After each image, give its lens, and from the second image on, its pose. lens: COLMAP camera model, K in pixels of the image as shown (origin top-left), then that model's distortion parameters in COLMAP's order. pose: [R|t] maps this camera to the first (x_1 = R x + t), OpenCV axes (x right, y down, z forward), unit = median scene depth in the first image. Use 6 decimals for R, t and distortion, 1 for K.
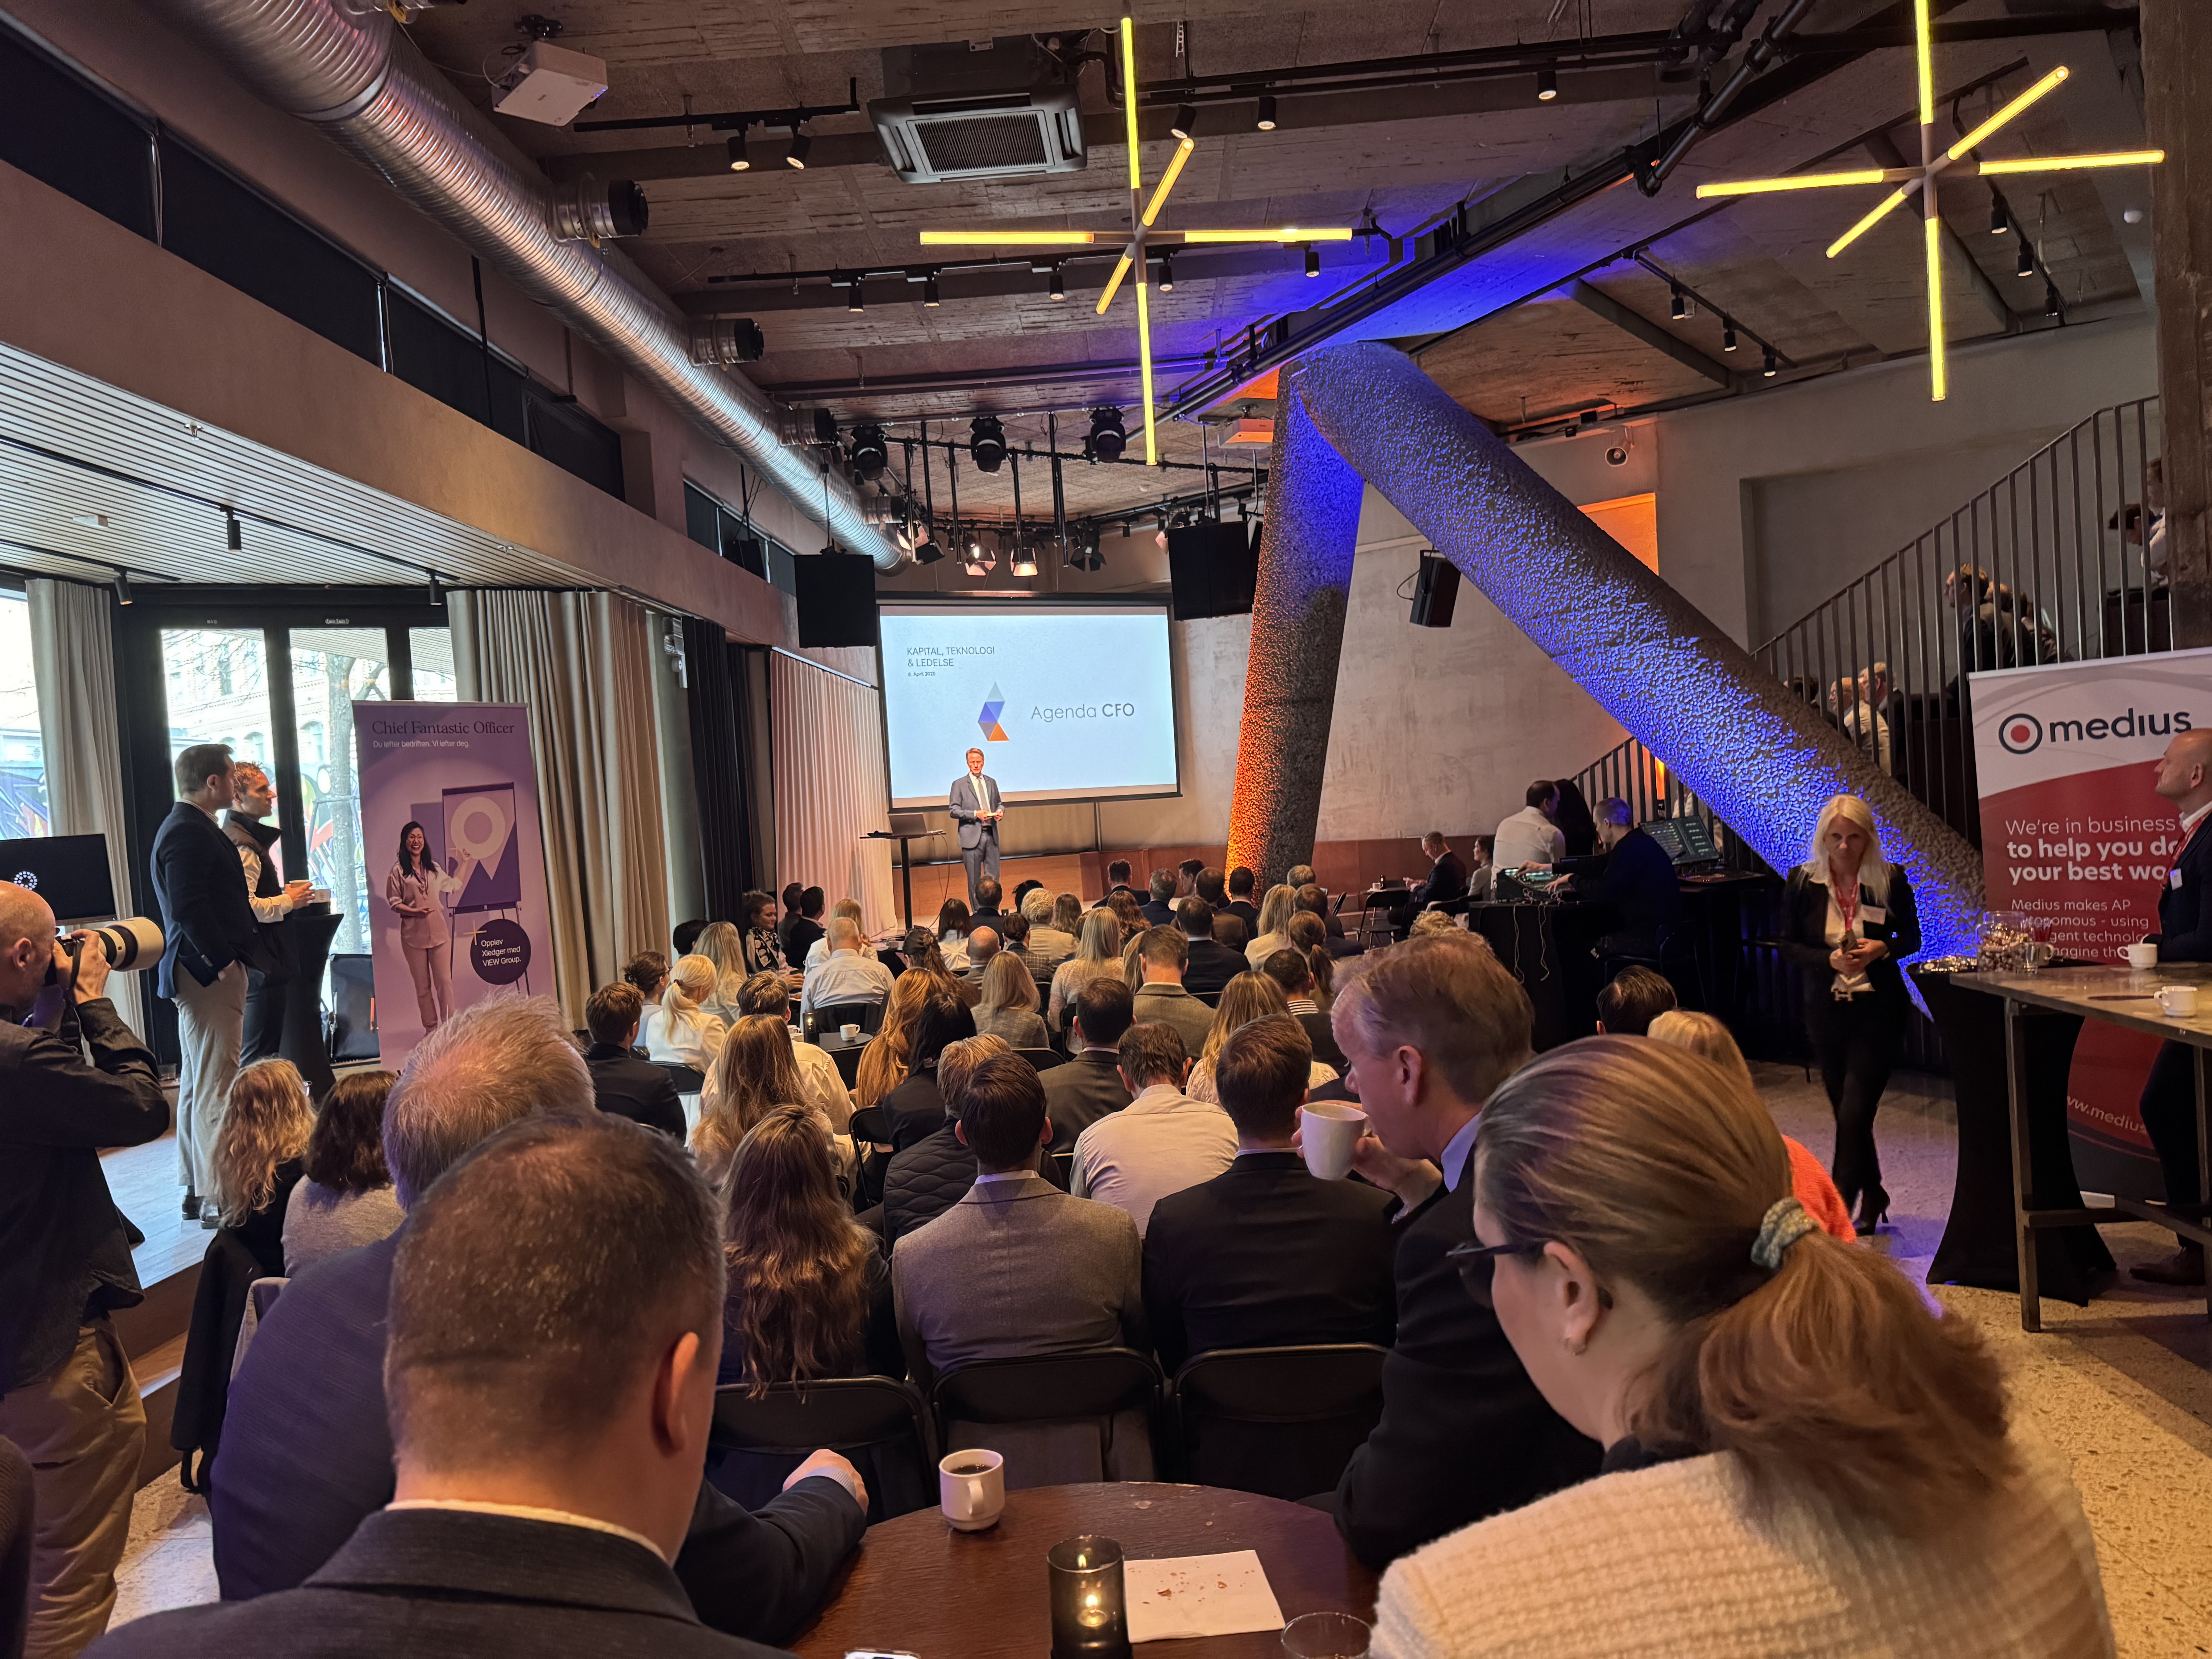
lens RADIAL K [[1564.3, 0, 1093.8], [0, 1564.3, 841.1], [0, 0, 1]] dist [0.001985, -0.028662]
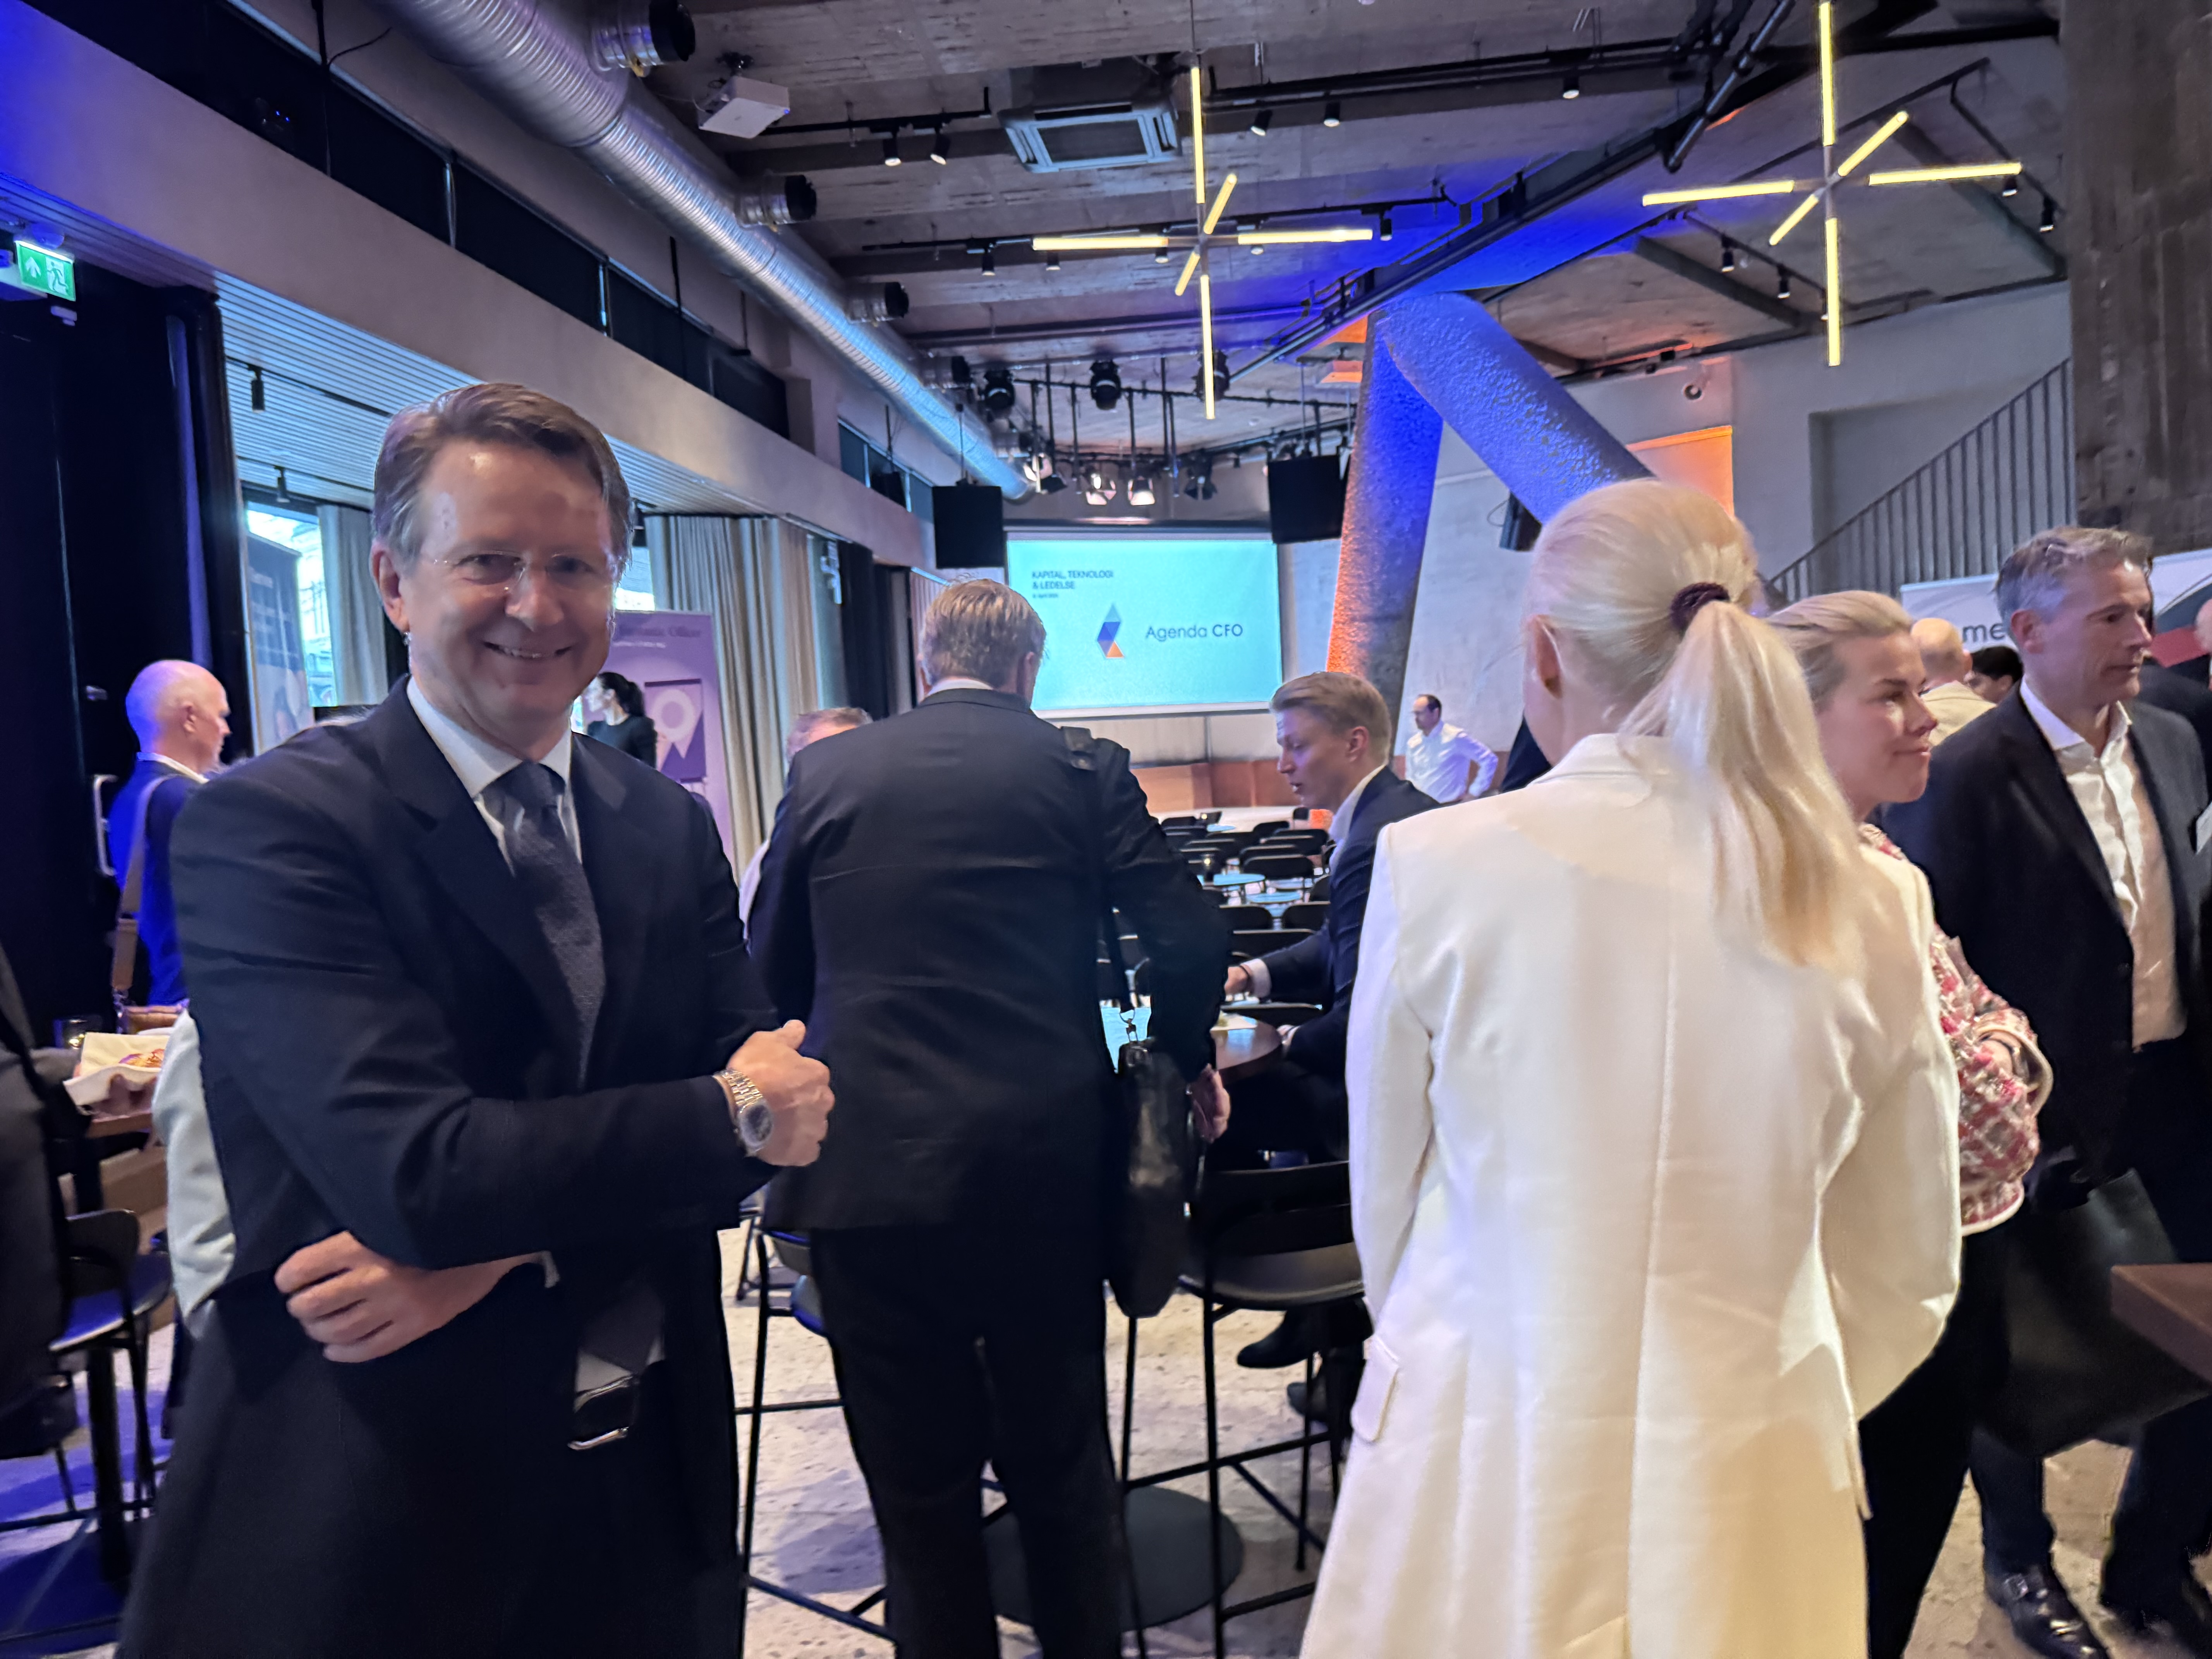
lens RADIAL K [[1564.3, 0, 1105.6], [0, 1564.3, 818.6], [0, 0, 1]] dist [0.001985, -0.028662]
pose [[0.997151, 0.014897, -0.073940, 0.025271], [-0.012641, 0.999443, 0.030887, 0.025469], [0.074359, -0.029864, 0.996784, -0.152060]]
